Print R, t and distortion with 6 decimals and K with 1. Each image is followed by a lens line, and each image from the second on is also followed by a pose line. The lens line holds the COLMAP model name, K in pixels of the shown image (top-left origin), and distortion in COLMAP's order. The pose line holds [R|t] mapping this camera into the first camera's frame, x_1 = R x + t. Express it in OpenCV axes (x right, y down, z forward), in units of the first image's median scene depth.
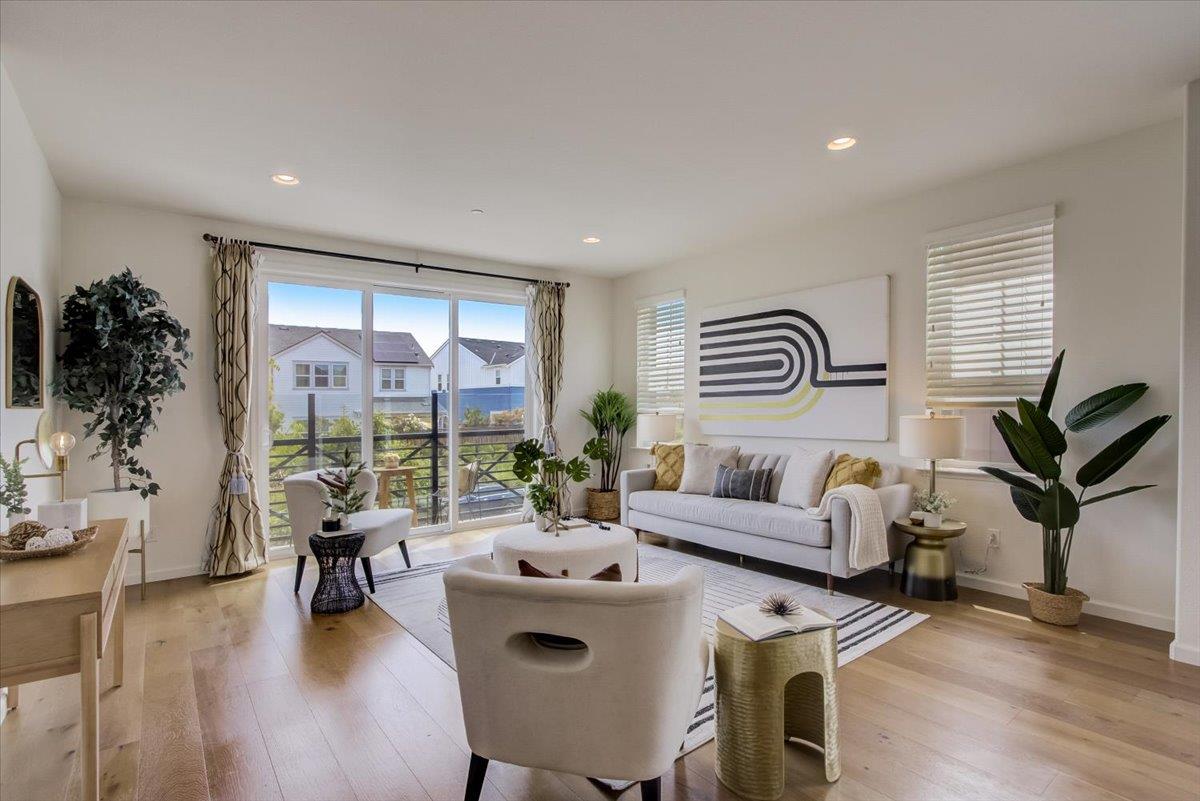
lens RADIAL K [[595.1, 0, 596.2], [0, 595.1, 396.8], [0, 0, 1]] dist [-0.025749, -0.000211]
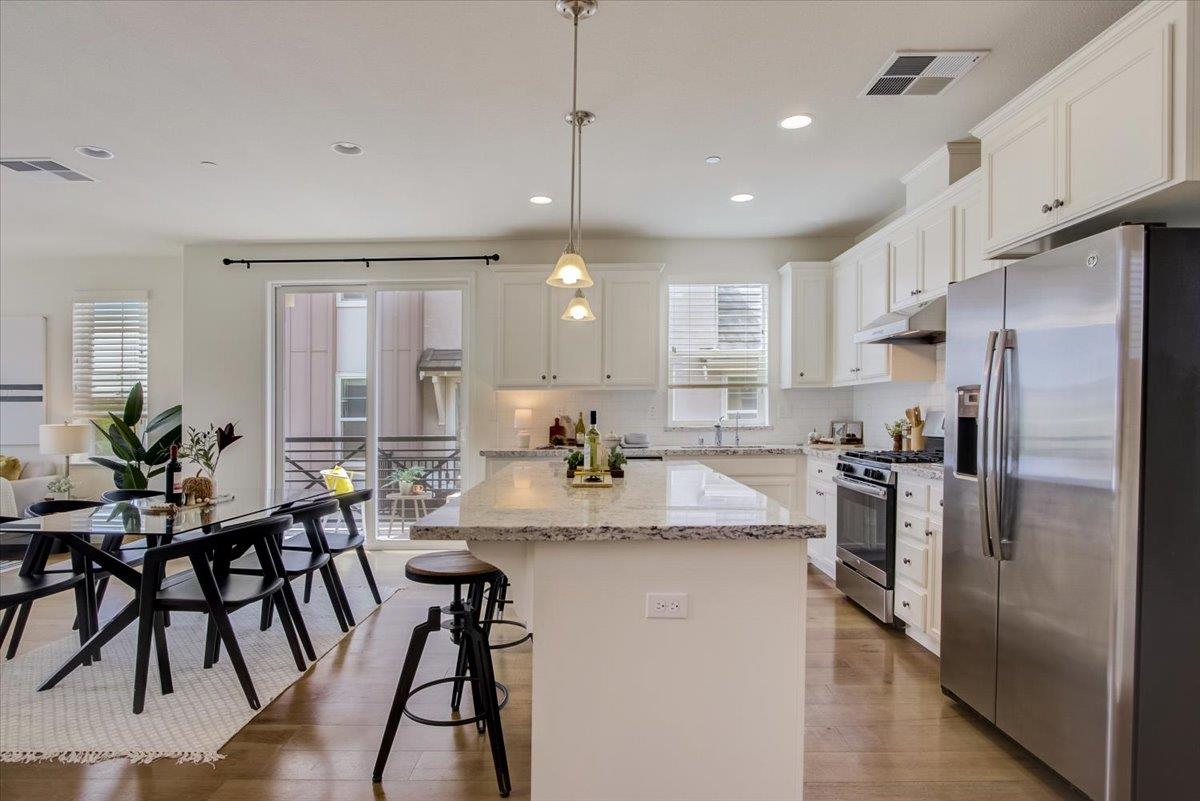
lens RADIAL K [[653.9, 0, 600.6], [0, 653.9, 397.8], [0, 0, 1]] dist [-0.014622, 0.001968]
pose [[0.601895, 0.025443, 0.798170, 0.084889], [-0.011557, 0.999665, -0.023151, -0.007288], [-0.798492, 0.004710, 0.601987, -0.783617]]
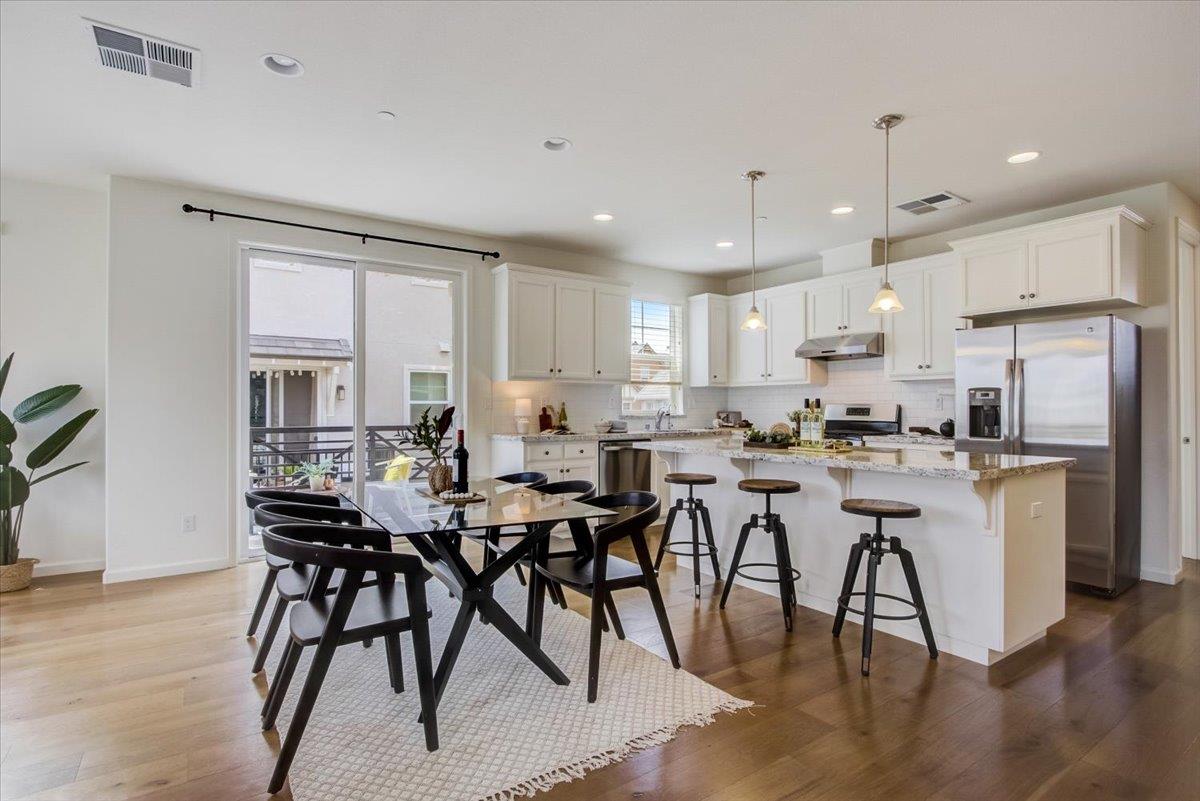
lens RADIAL K [[586.3, 0, 592.5], [0, 586.3, 402.6], [0, 0, 1]] dist [-0.015637, 0.000571]
pose [[0.043863, 0.020727, 0.998823, -0.203473], [-0.015952, 0.999672, -0.020044, 0.016414], [-0.998910, -0.015054, 0.044179, -0.132431]]
